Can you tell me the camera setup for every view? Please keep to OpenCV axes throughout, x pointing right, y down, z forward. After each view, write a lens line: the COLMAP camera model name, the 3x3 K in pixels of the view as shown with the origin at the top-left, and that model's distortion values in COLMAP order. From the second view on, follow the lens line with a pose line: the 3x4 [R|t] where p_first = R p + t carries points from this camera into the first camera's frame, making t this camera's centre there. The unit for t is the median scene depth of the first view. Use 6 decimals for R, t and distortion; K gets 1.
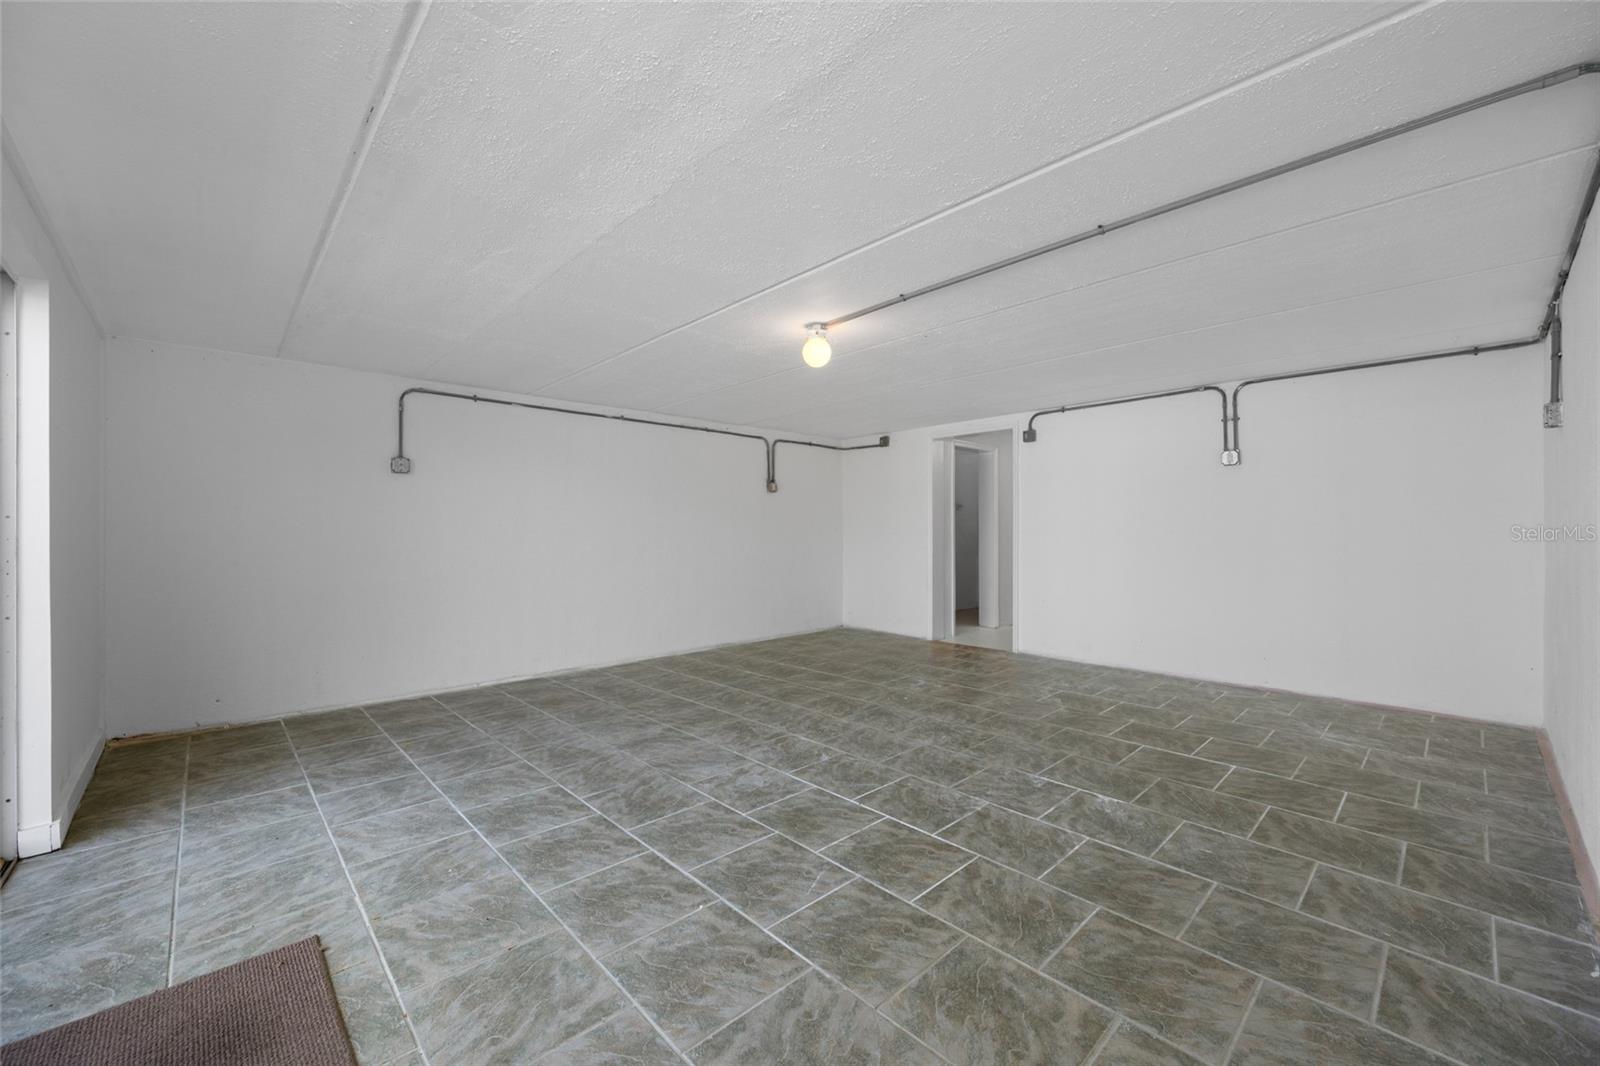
lens RADIAL K [[636.0, 0, 808.8], [0, 636.0, 528.0], [0, 0, 1]] dist [0.000154, -0.000154]
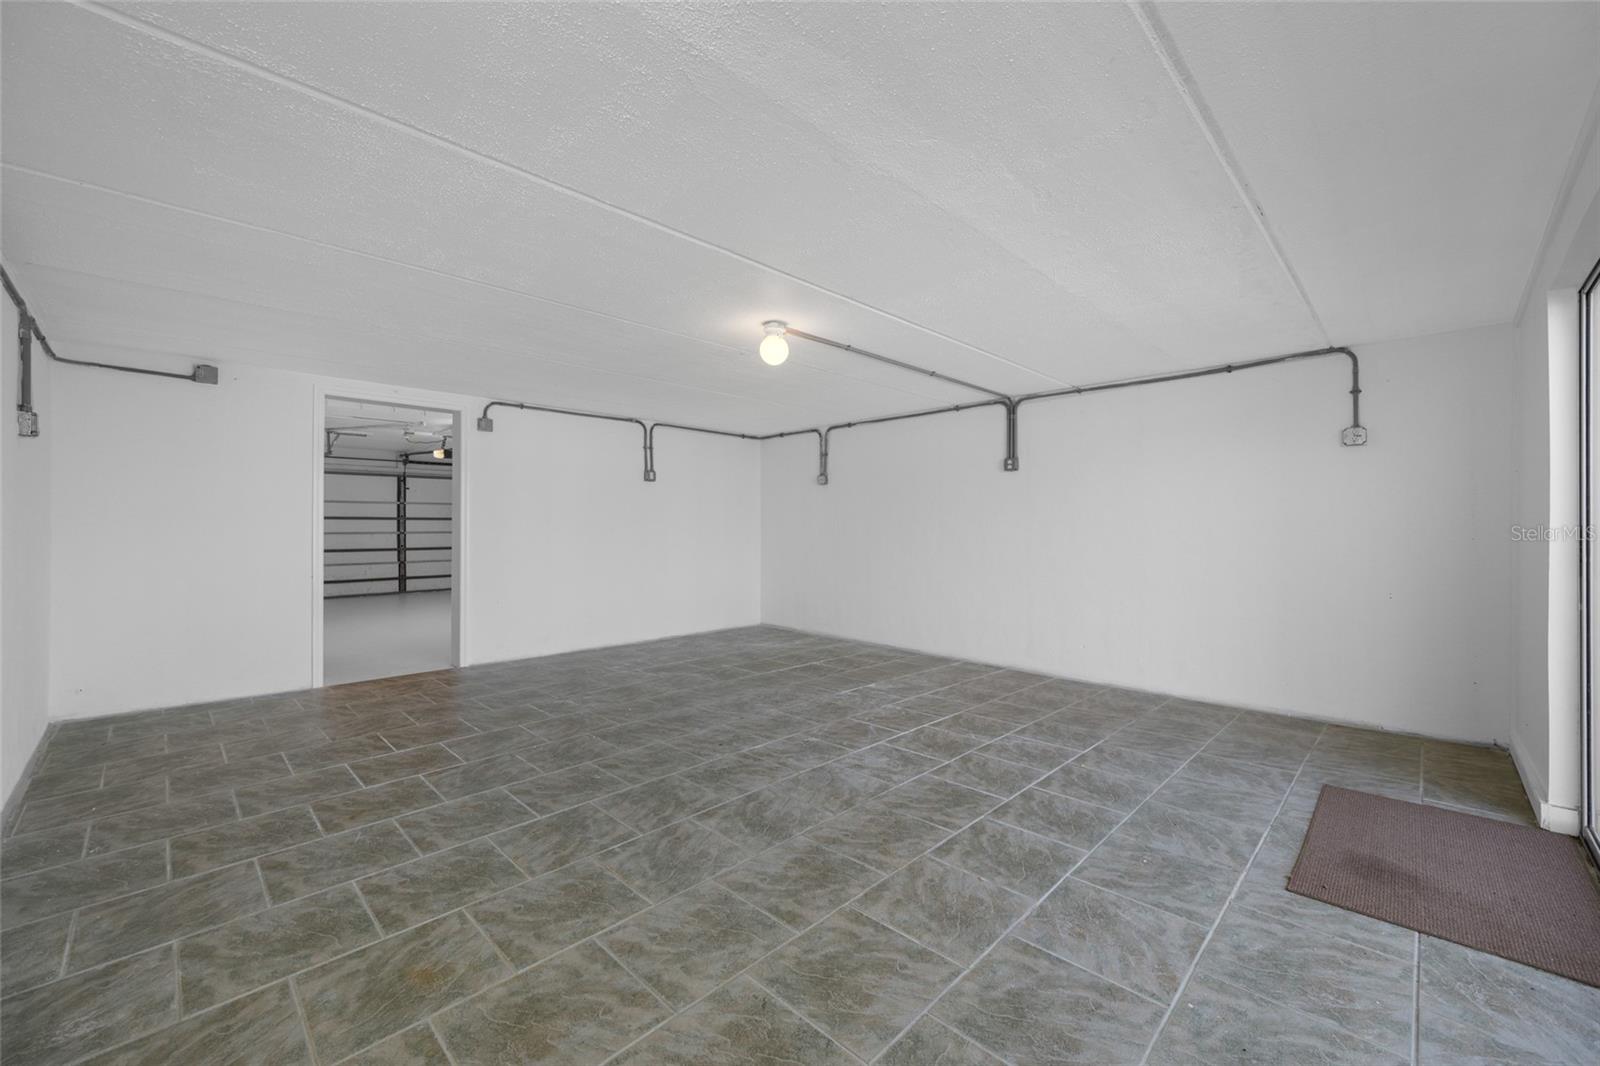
lens RADIAL K [[626.3, 0, 796.2], [0, 626.3, 527.1], [0, 0, 1]] dist [-0.000782, 0.000403]
pose [[-0.017618, 0.005330, 0.999831, -1.316348], [-0.007986, 0.999953, -0.005471, 0.009234], [-0.999813, -0.008081, -0.017575, 1.332765]]
